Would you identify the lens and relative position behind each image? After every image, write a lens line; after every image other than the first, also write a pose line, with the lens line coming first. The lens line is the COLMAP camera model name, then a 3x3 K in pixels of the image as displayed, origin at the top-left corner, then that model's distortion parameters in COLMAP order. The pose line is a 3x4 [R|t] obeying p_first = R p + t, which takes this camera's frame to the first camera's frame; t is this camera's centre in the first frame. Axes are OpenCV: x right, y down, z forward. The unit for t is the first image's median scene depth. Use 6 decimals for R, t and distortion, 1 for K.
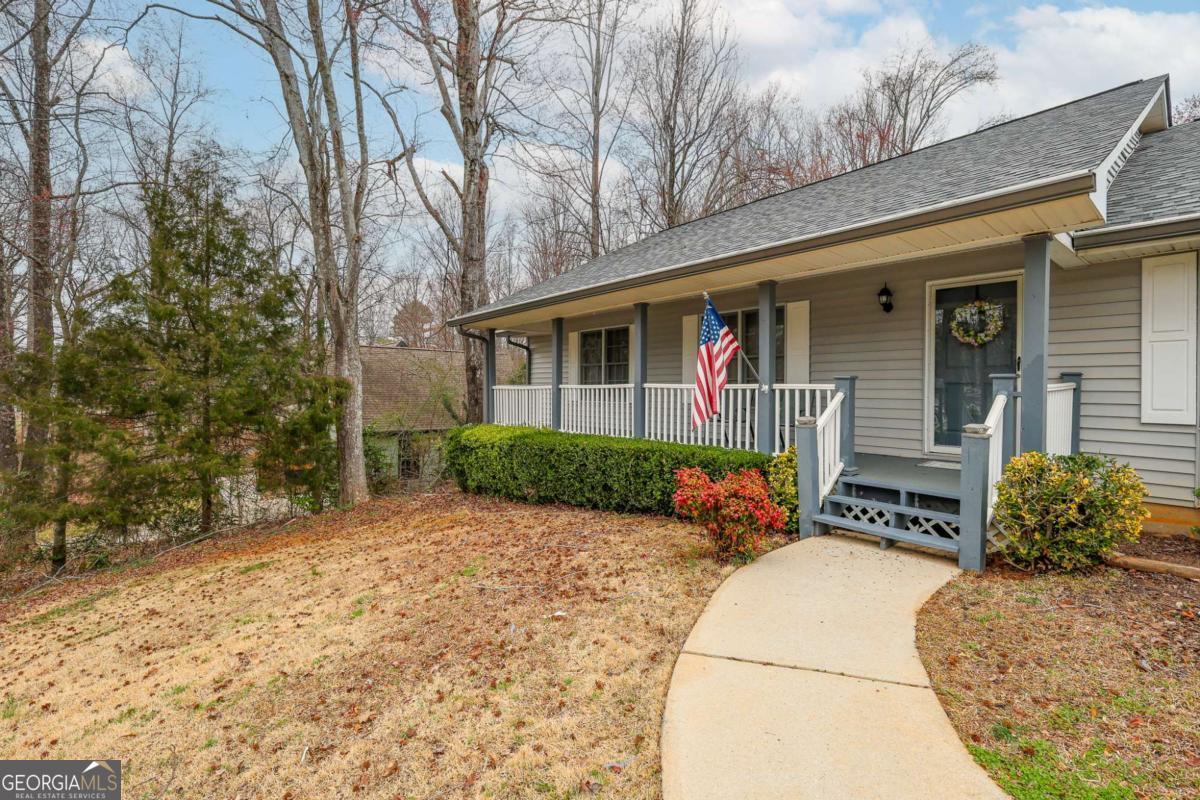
lens RADIAL K [[513.6, 0, 595.8], [0, 513.6, 395.1], [0, 0, 1]] dist [0.002388, 0.000300]
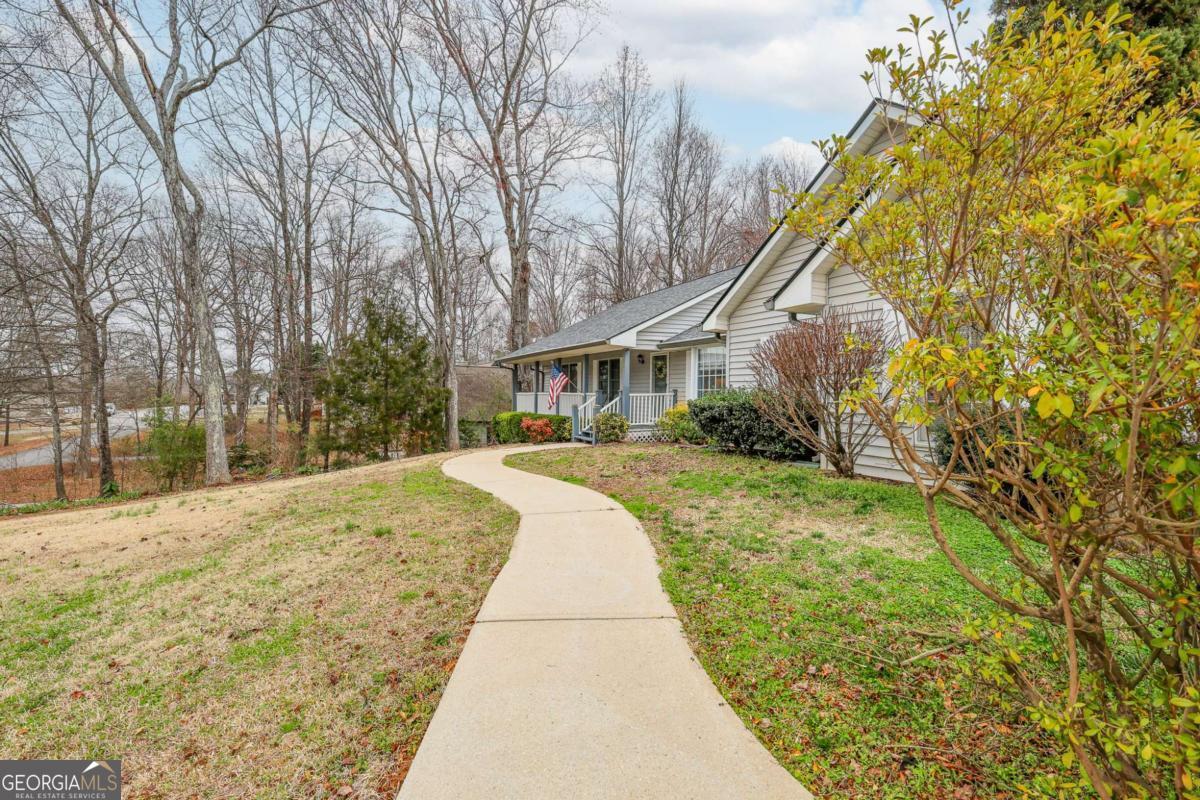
lens RADIAL K [[513.6, 0, 602.7], [0, 513.6, 398.2], [0, 0, 1]] dist [0.002388, 0.000300]
pose [[0.984718, 0.005201, -0.174077, 0.490131], [-0.007245, 0.999912, -0.011112, 0.023933], [0.174004, 0.012203, 0.984669, -0.940793]]
